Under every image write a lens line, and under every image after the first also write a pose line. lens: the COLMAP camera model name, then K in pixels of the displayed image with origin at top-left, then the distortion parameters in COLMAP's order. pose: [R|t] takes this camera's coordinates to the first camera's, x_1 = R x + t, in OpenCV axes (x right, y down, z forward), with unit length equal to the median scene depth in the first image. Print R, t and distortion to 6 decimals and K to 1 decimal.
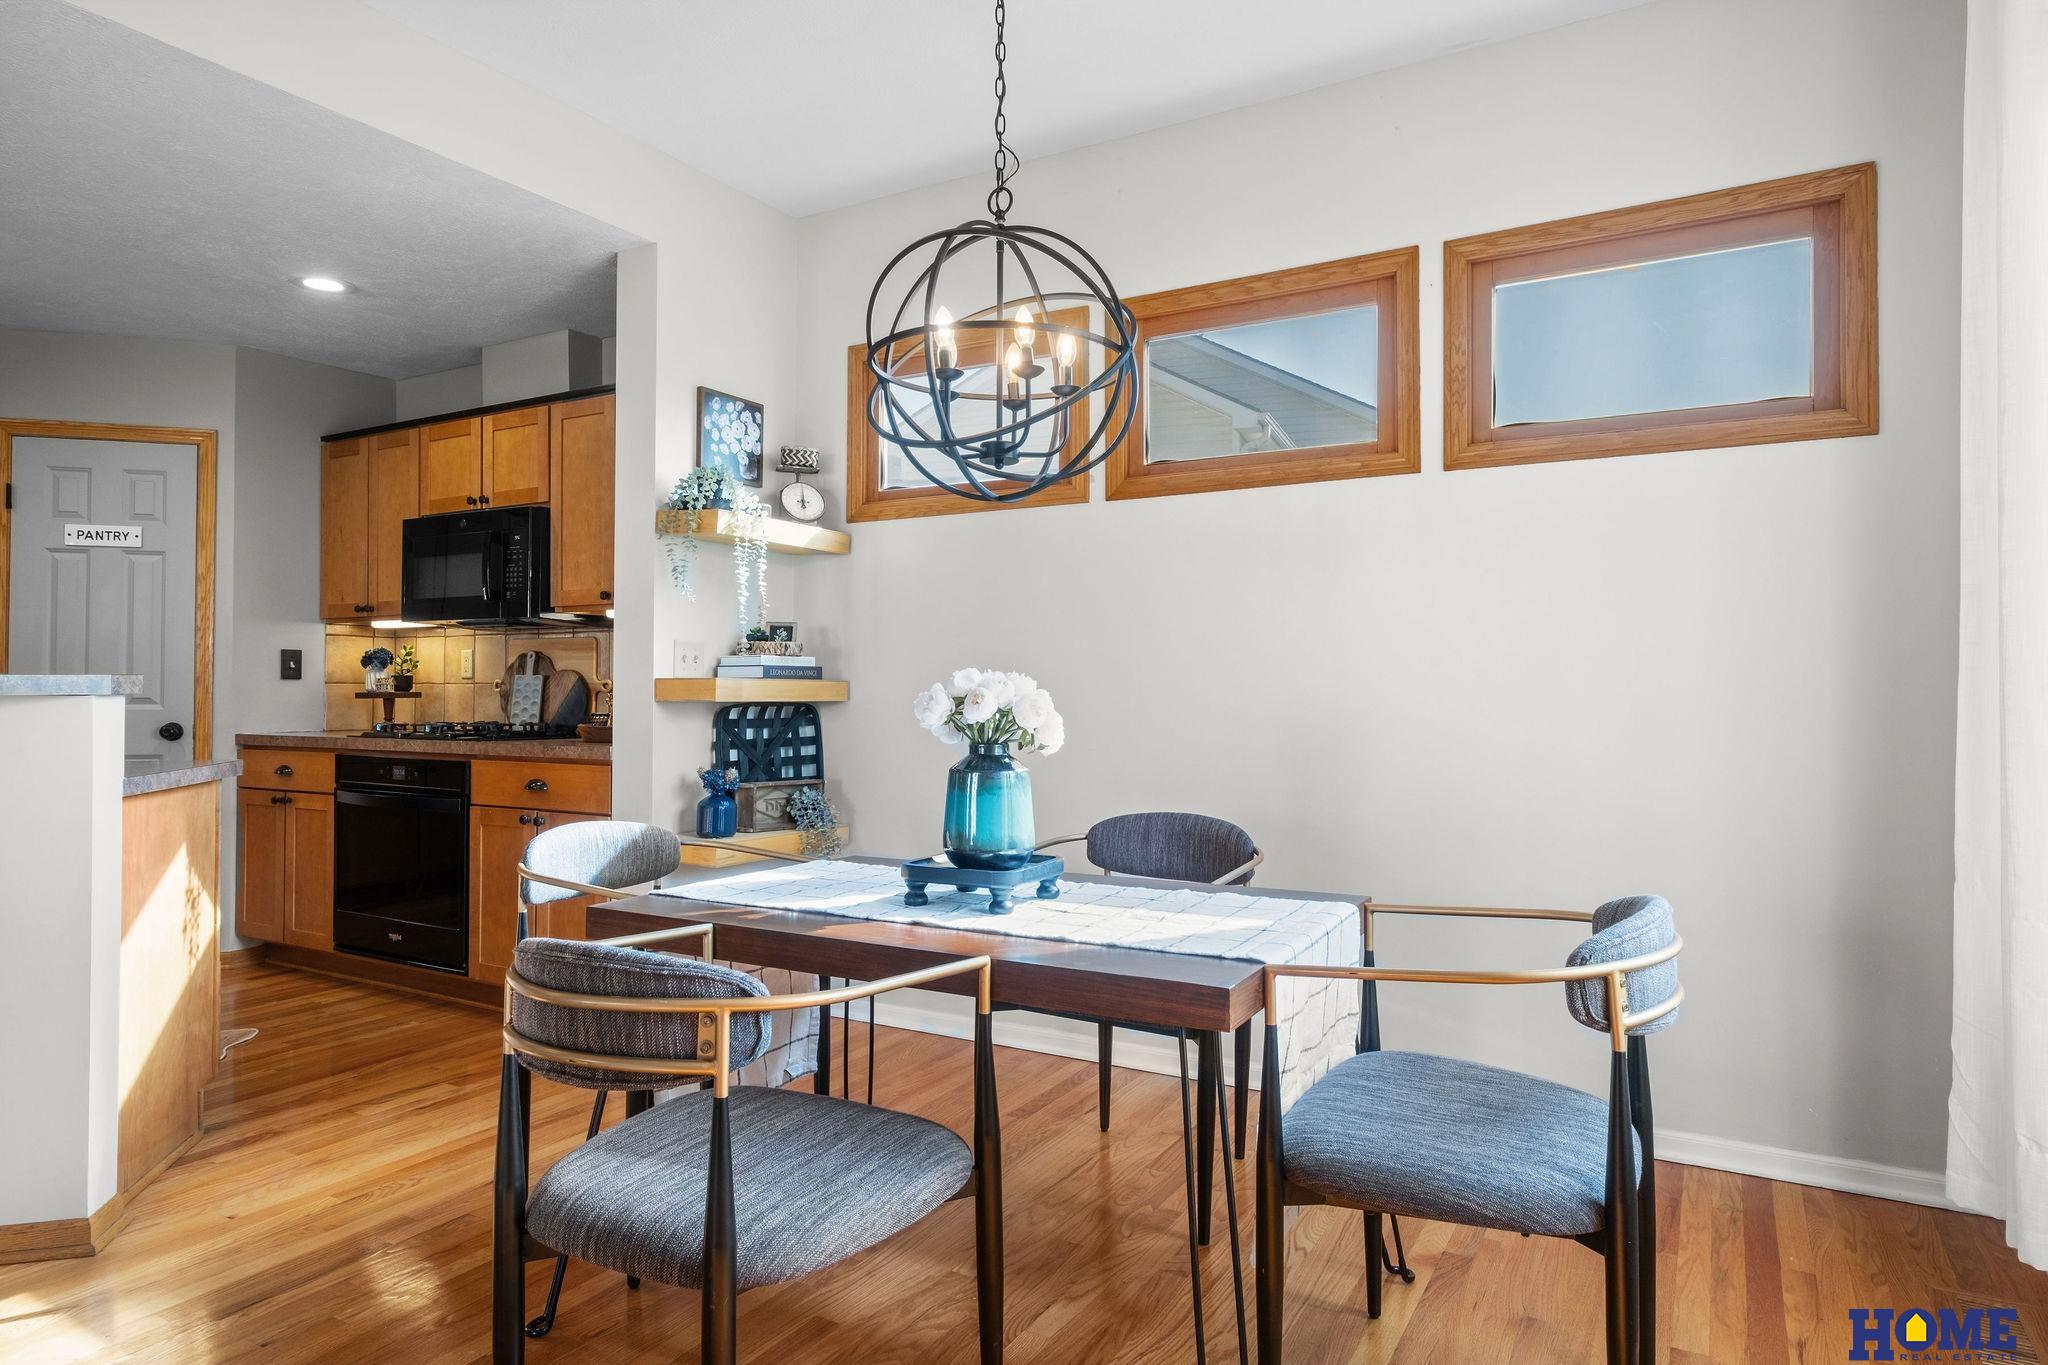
lens RADIAL K [[1232.8, 0, 1075.0], [0, 1232.8, 671.2], [0, 0, 1]] dist [0.001984, 0.006651]
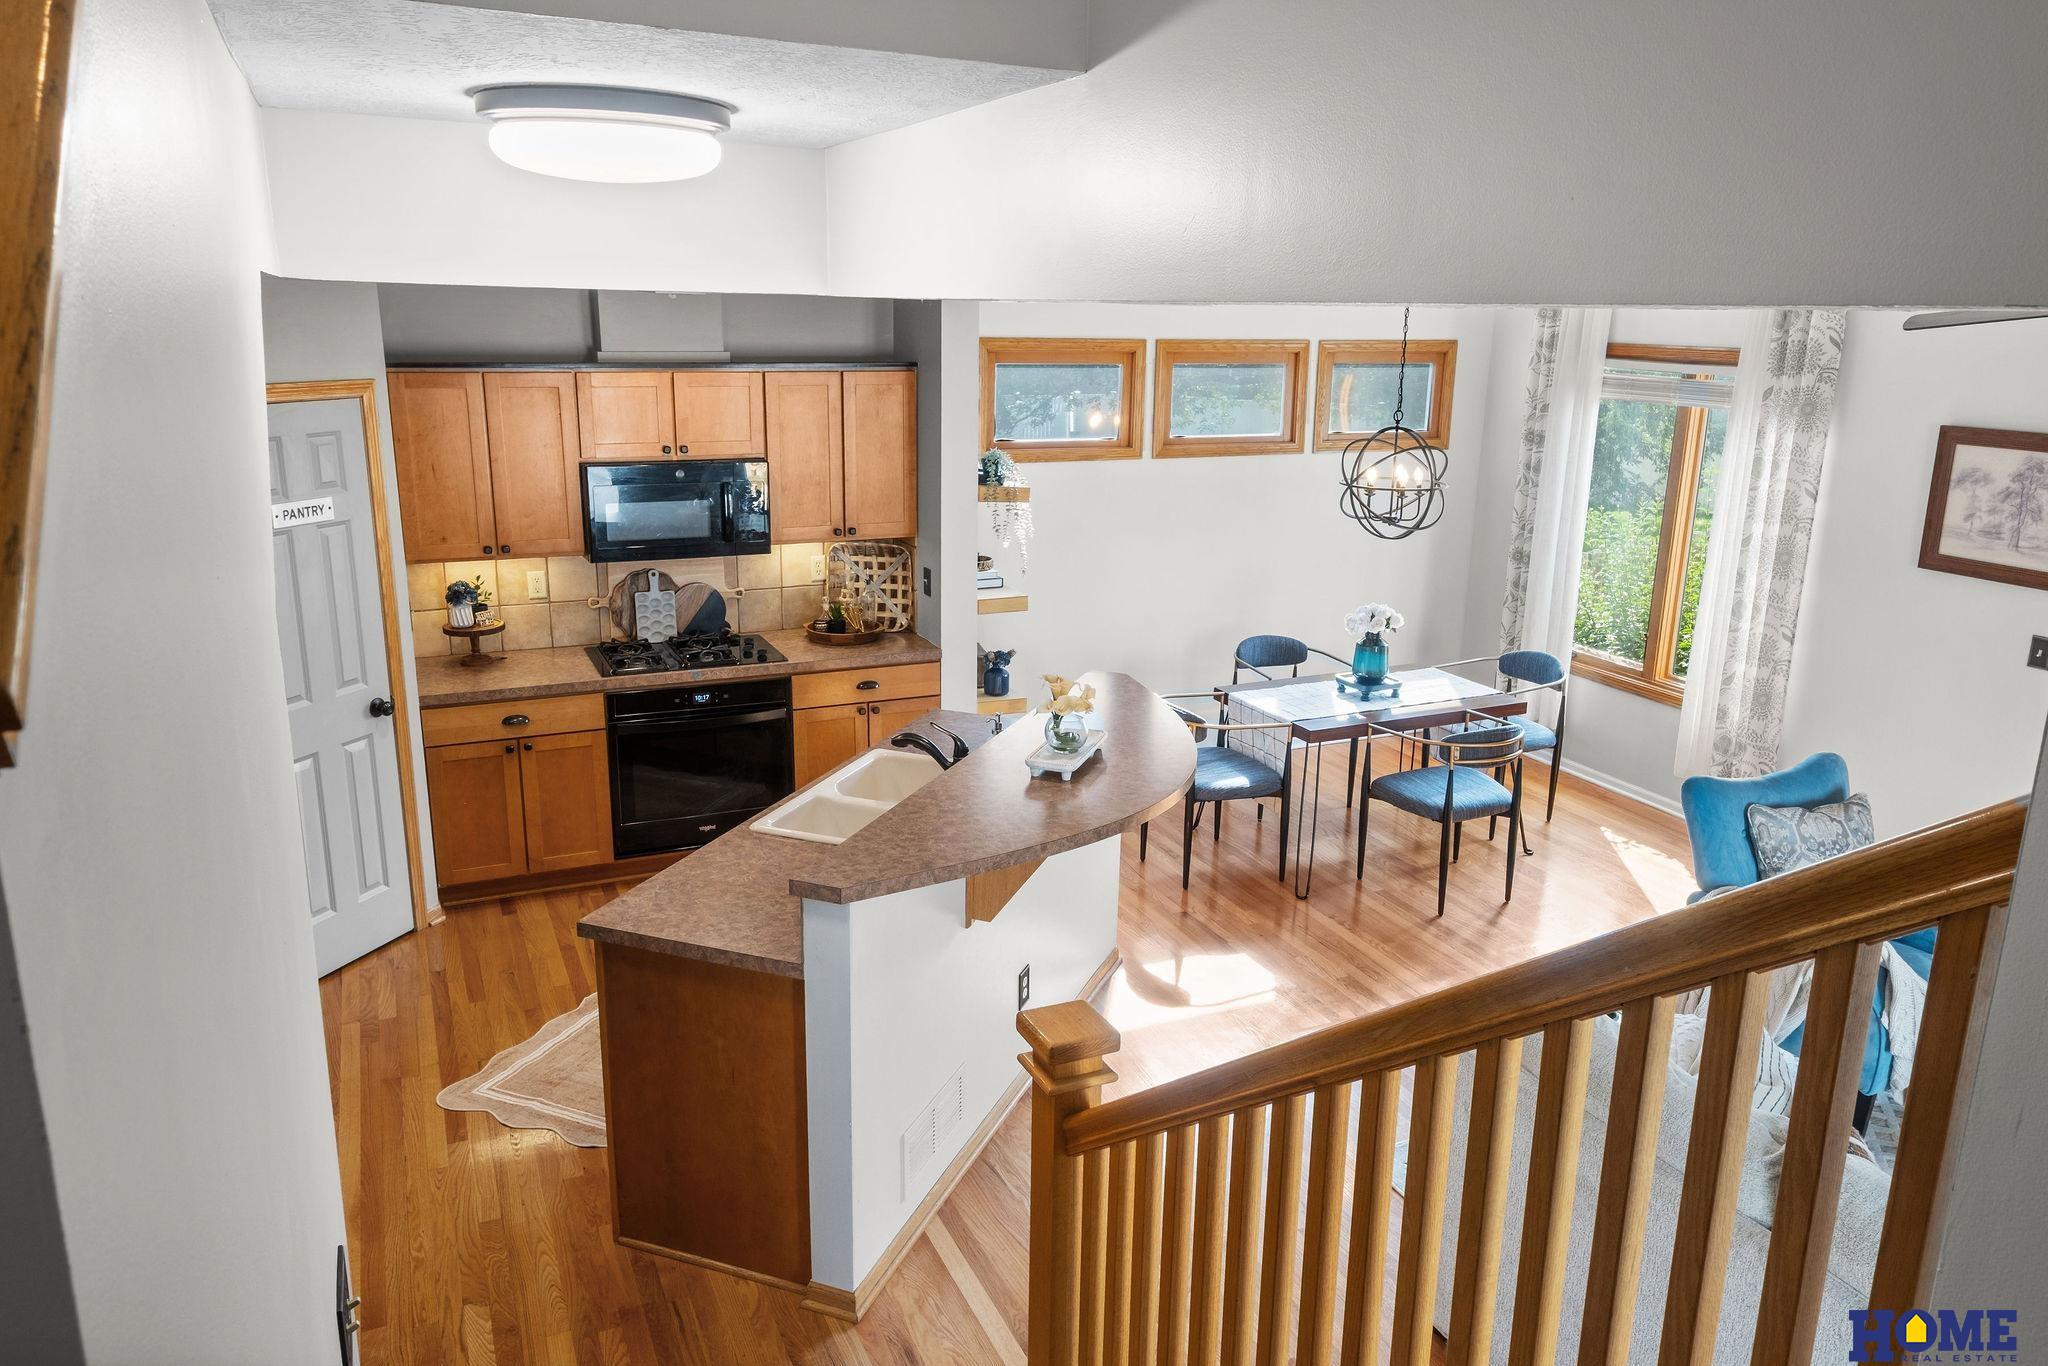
lens RADIAL K [[1454.8, 0, 1049.2], [0, 1454.8, 695.8], [0, 0, 1]] dist [0.003093, 0.005917]
pose [[0.566955, -0.208912, 0.796817, -1.347551], [-0.034048, 0.960536, 0.276063, -0.291083], [-0.823045, -0.183645, 0.537468, -0.026490]]
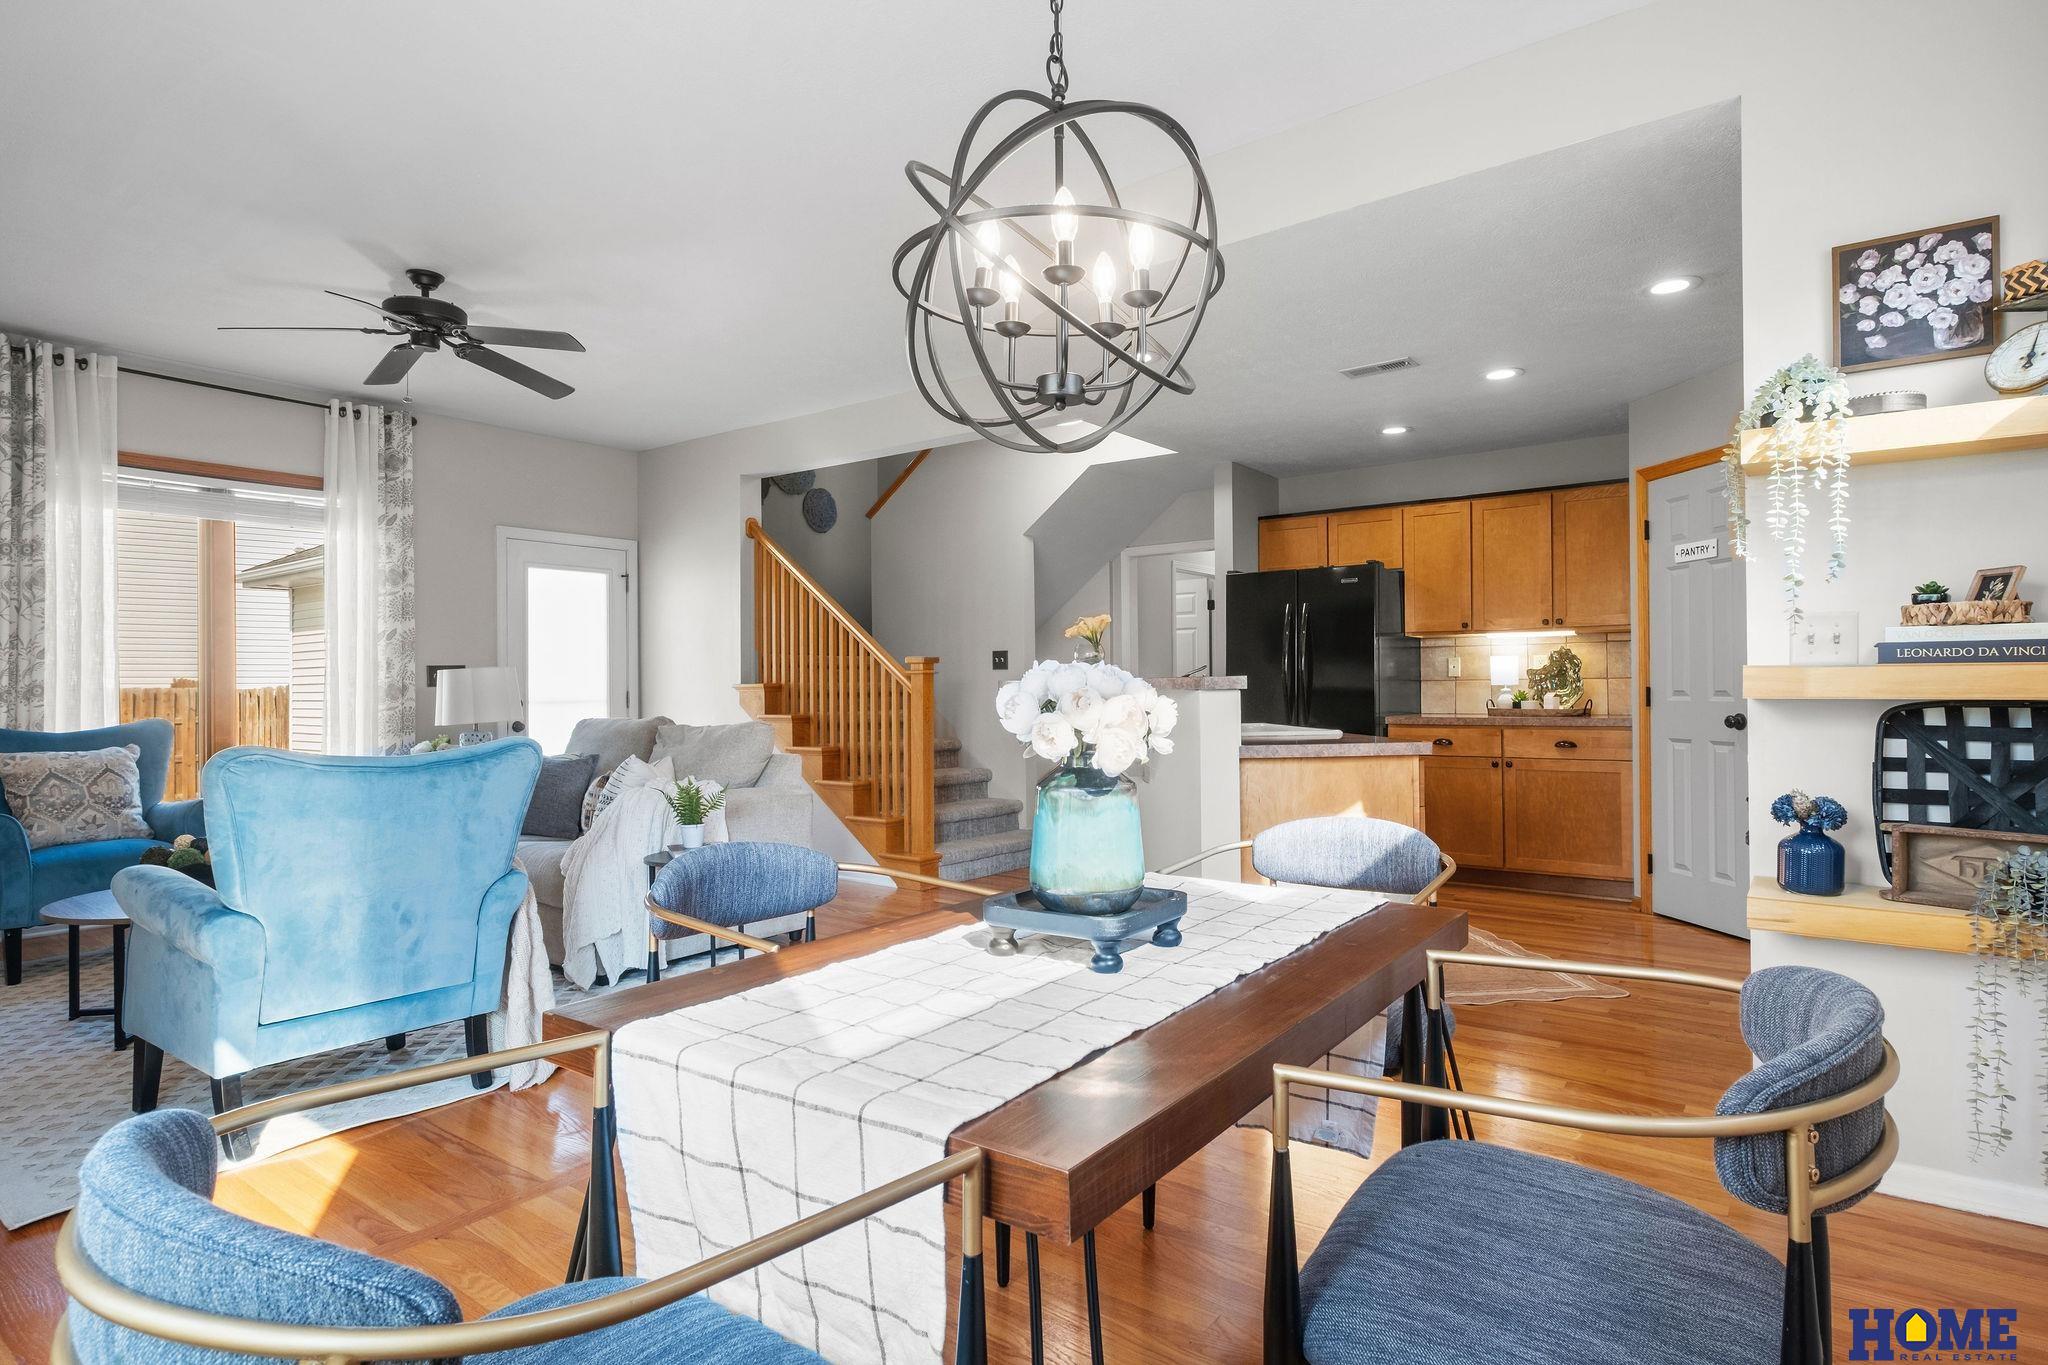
lens RADIAL K [[1063.4, 0, 1039.5], [0, 1063.4, 679.3], [0, 0, 1]] dist [0.000261, -0.001492]
pose [[-0.112465, -0.008655, -0.993618, 0.278519], [0.023009, 0.999671, -0.011312, 0.008273], [0.993389, -0.024134, -0.112229, 0.498794]]
